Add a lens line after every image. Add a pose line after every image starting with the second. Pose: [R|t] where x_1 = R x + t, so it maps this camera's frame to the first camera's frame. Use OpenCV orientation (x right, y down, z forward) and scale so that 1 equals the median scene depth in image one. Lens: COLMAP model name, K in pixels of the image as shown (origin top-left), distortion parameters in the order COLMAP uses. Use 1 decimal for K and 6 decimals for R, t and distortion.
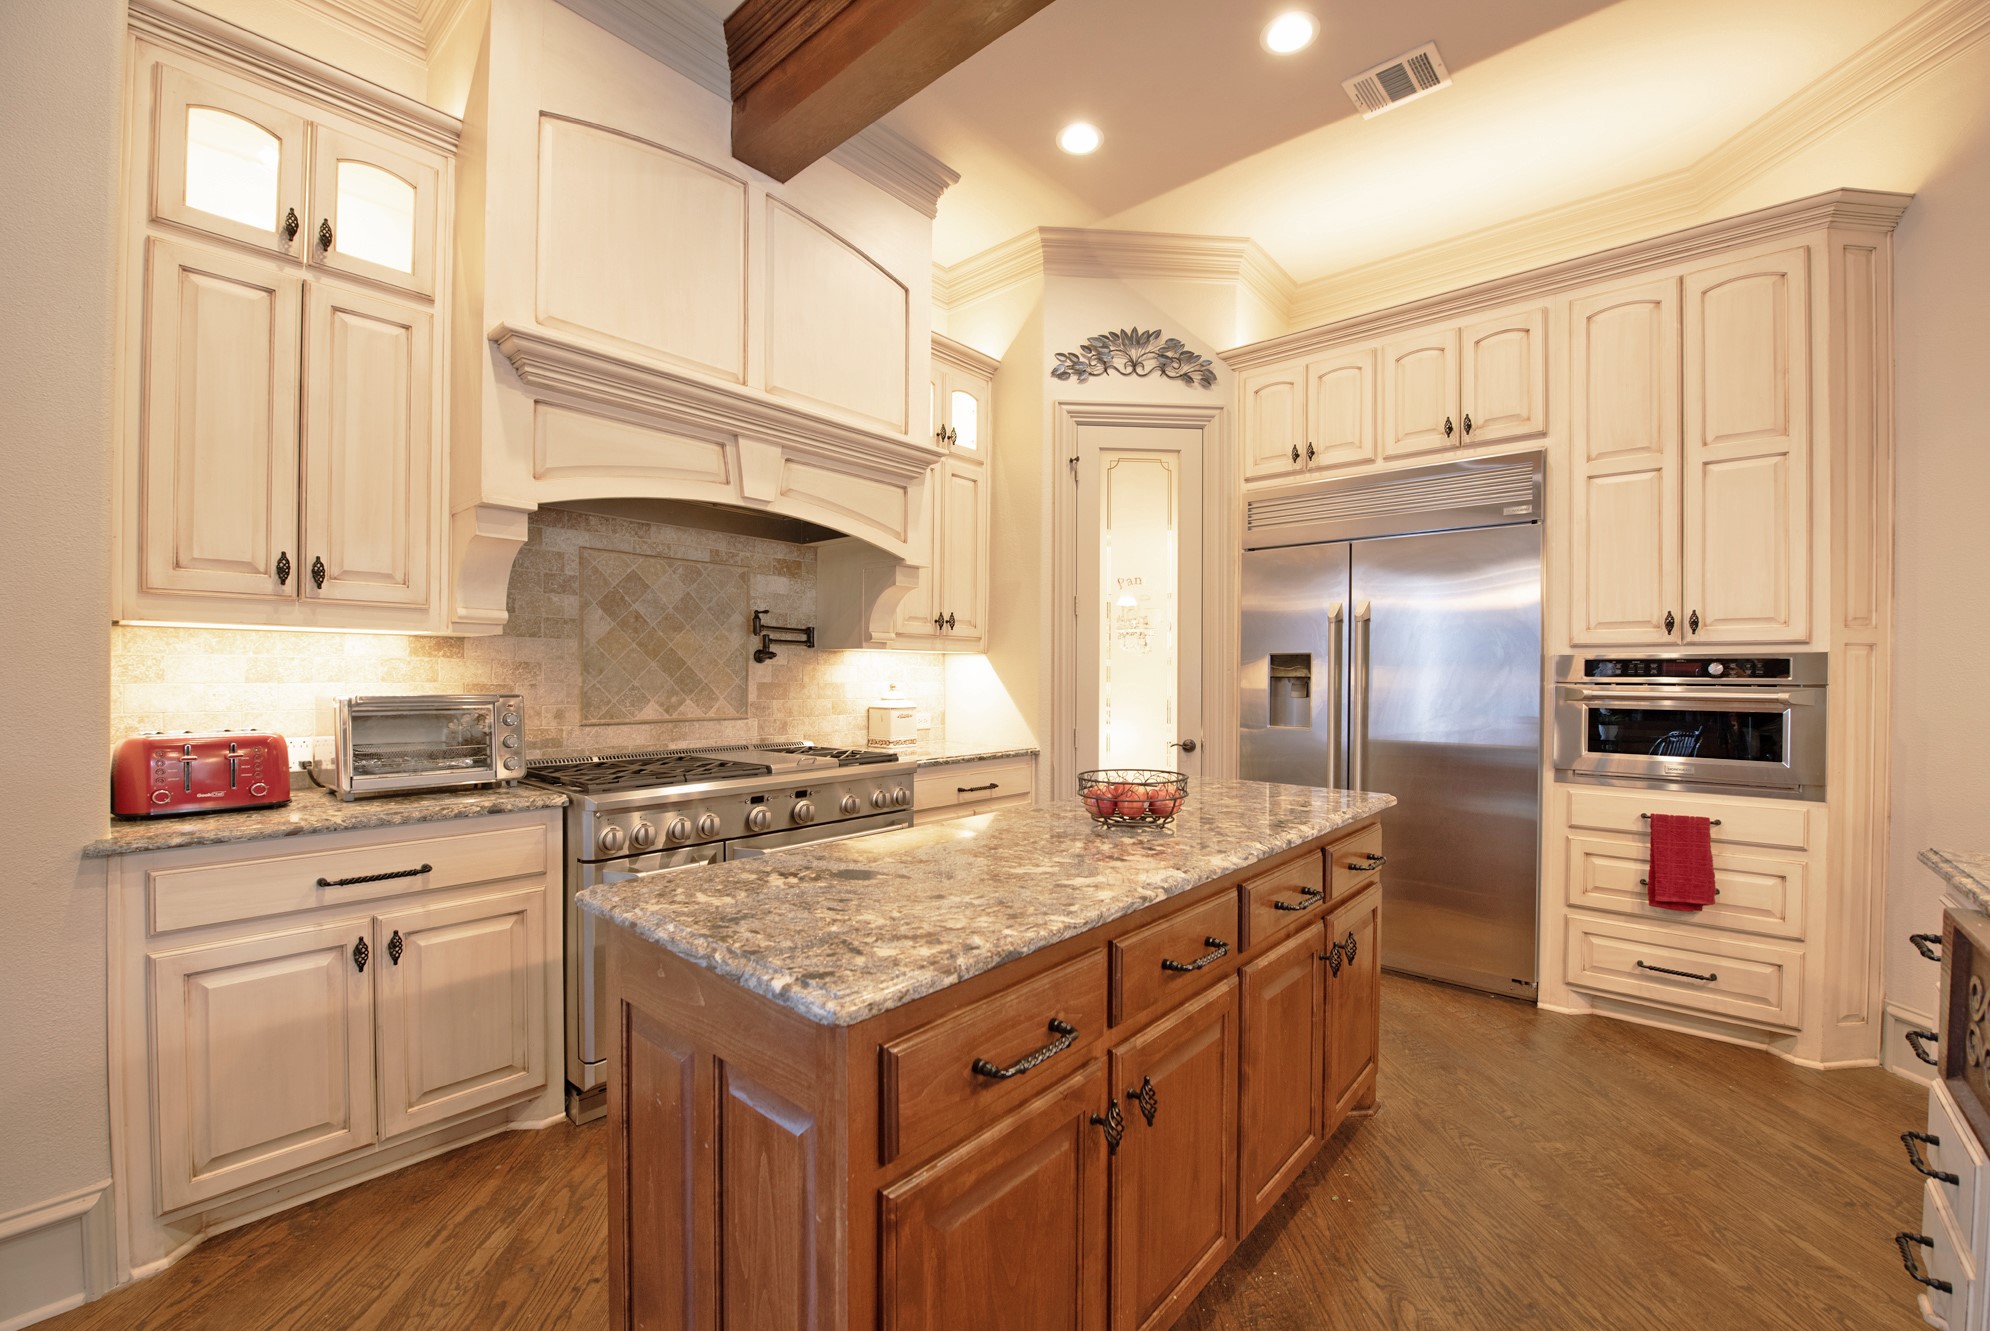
lens RADIAL K [[814.4, 0, 1016.1], [0, 814.4, 679.3], [0, 0, 1]] dist [-0.020846, -0.000402]
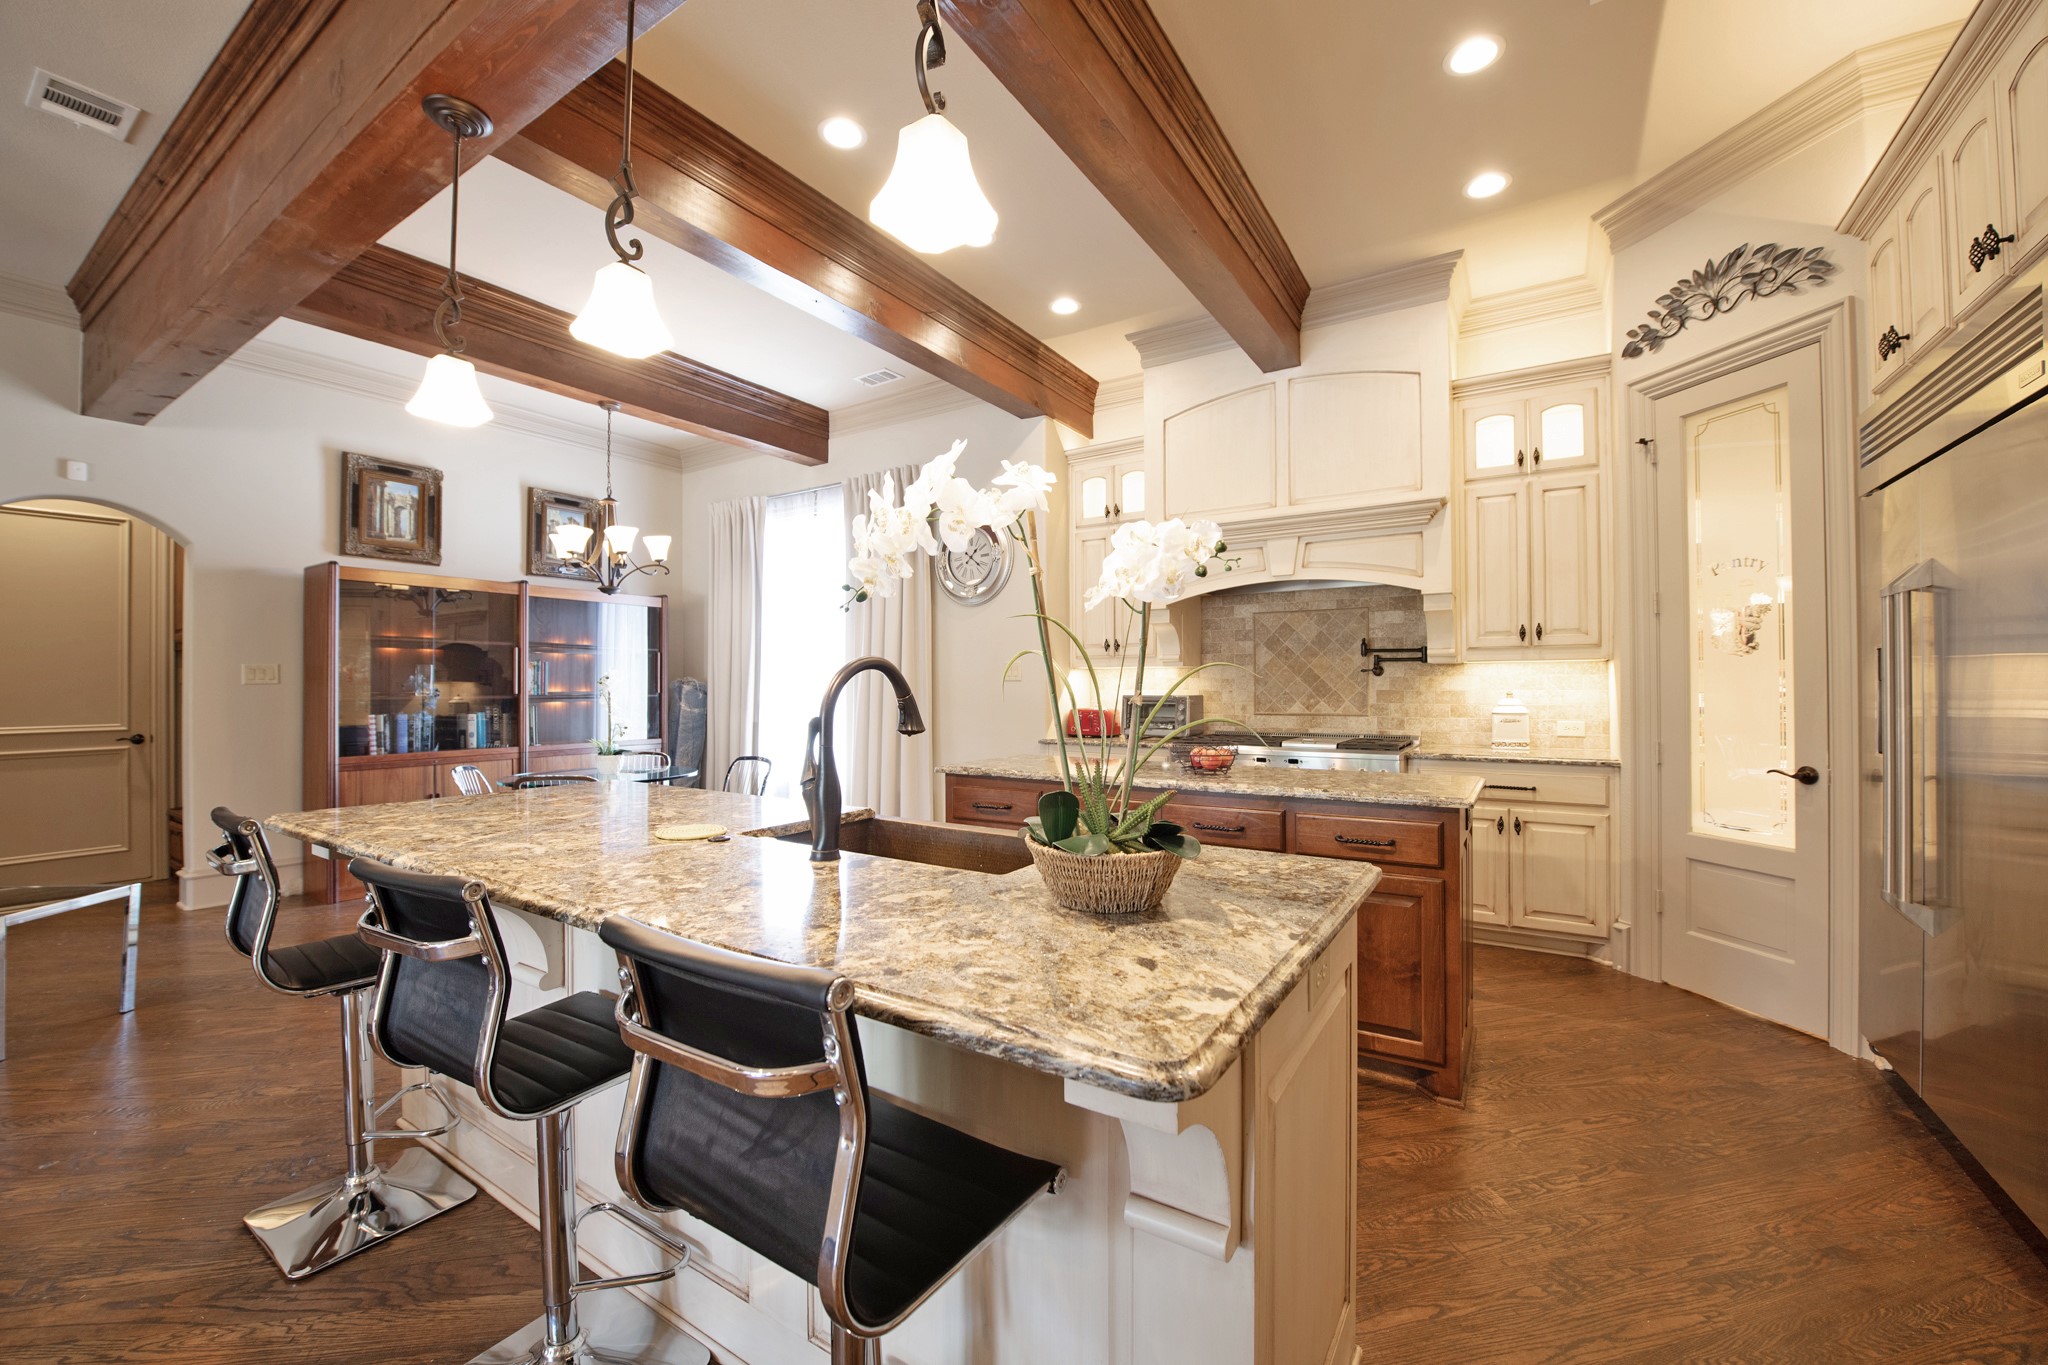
lens RADIAL K [[813.6, 0, 1019.5], [0, 813.6, 678.0], [0, 0, 1]] dist [-0.018677, -0.000984]
pose [[0.128549, -0.019120, -0.991519, 1.001320], [-0.002743, 0.999803, -0.019636, 0.012191], [0.991699, 0.005244, 0.128472, 0.234028]]
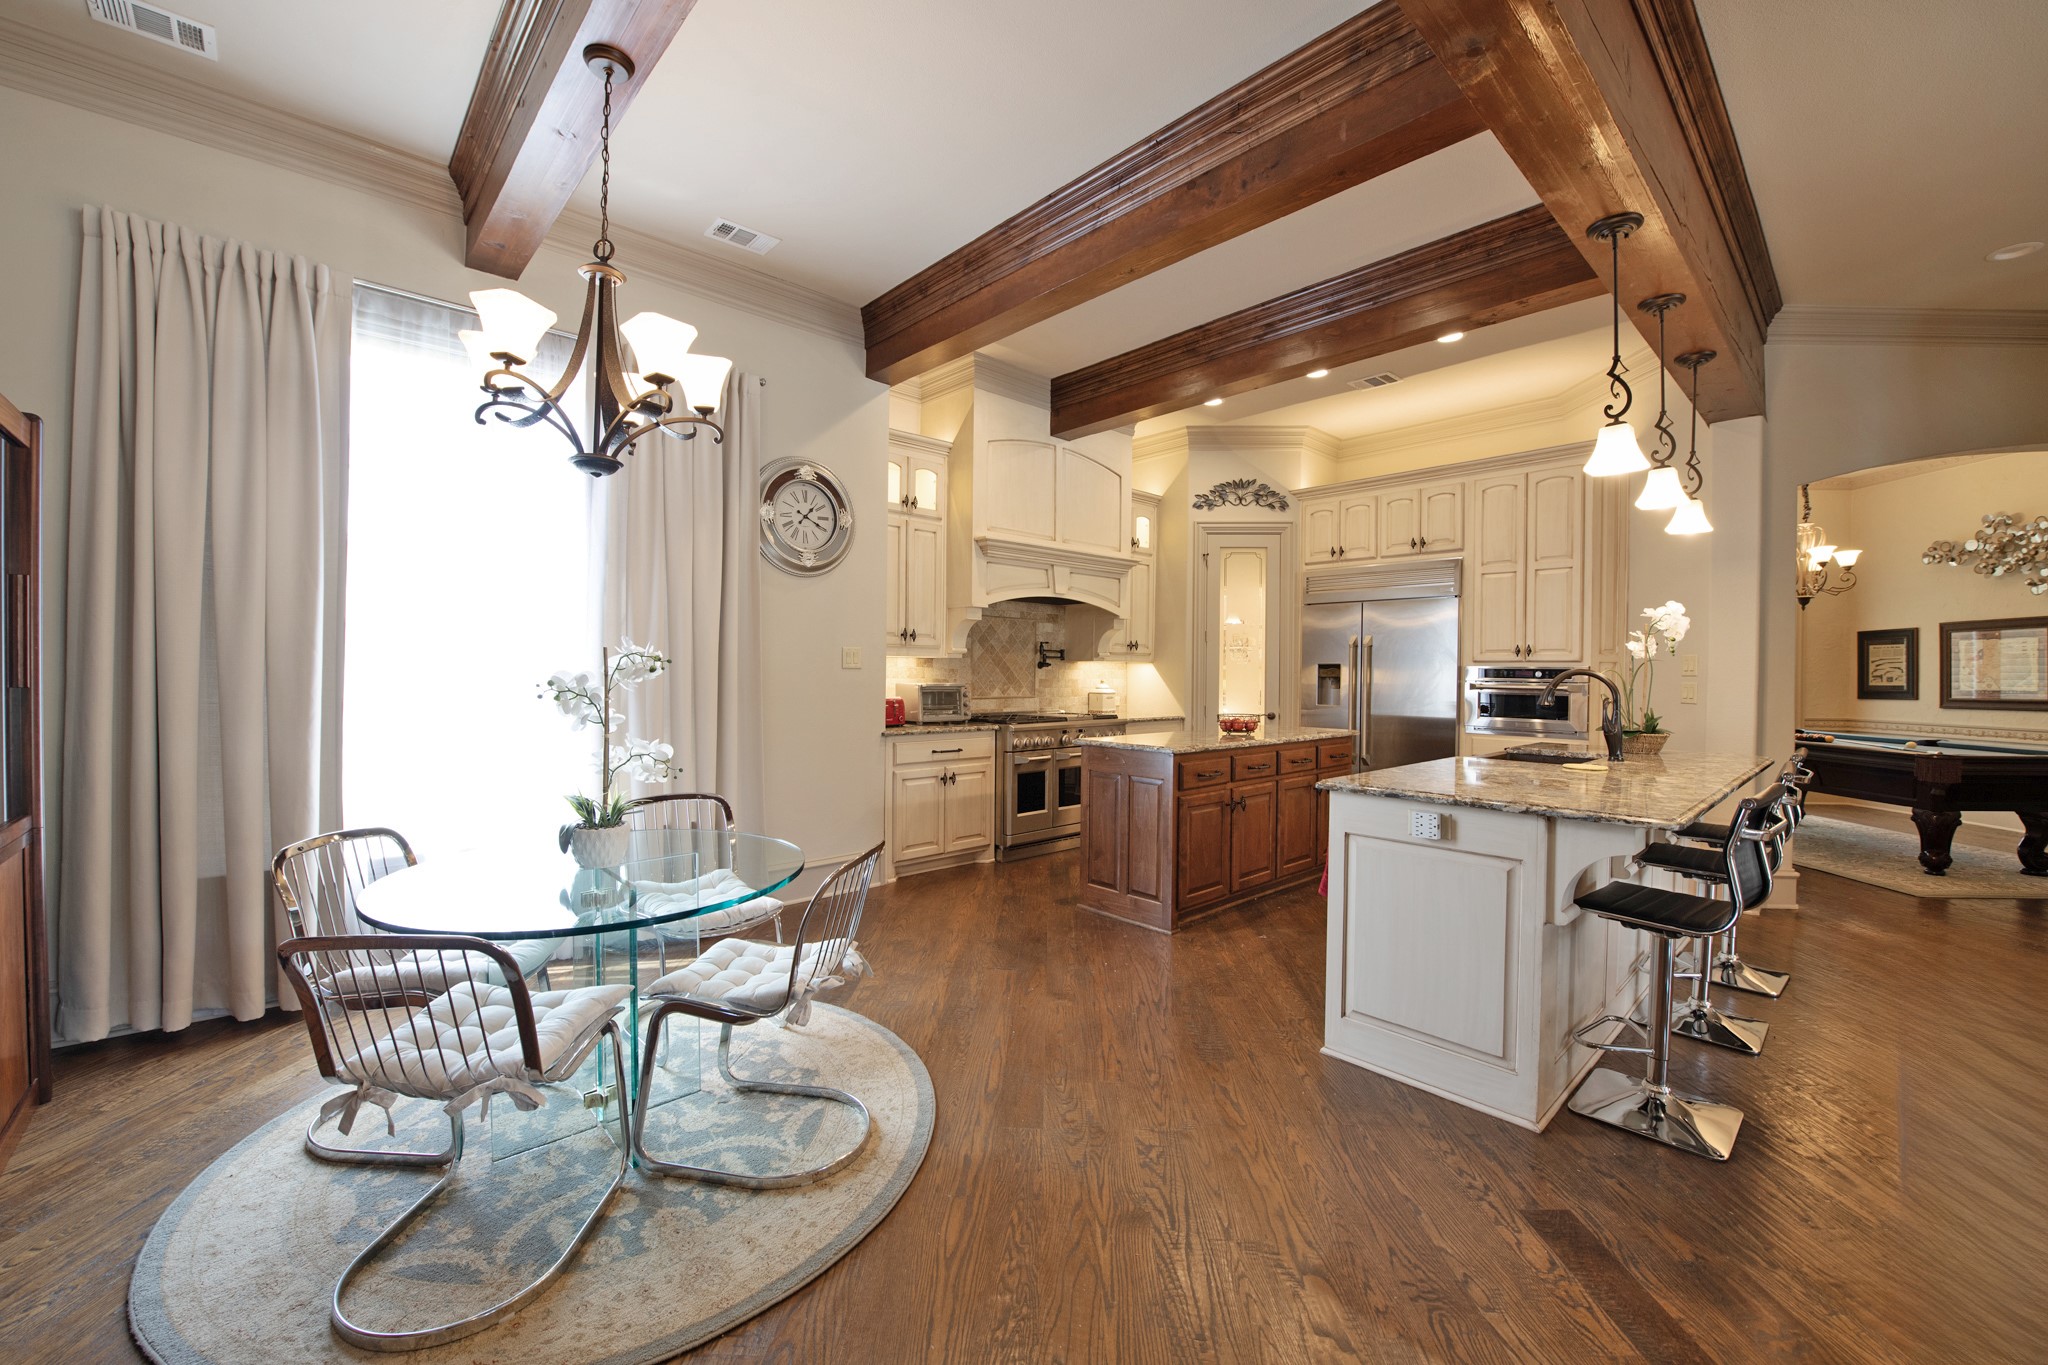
lens RADIAL K [[813.6, 0, 1015.9], [0, 813.6, 680.5], [0, 0, 1]] dist [-0.018677, -0.000984]
pose [[0.992299, 0.004700, -0.123780, -0.139528], [-0.004044, 0.999976, 0.005551, -0.002770], [0.123803, -0.005008, 0.992294, -0.957645]]
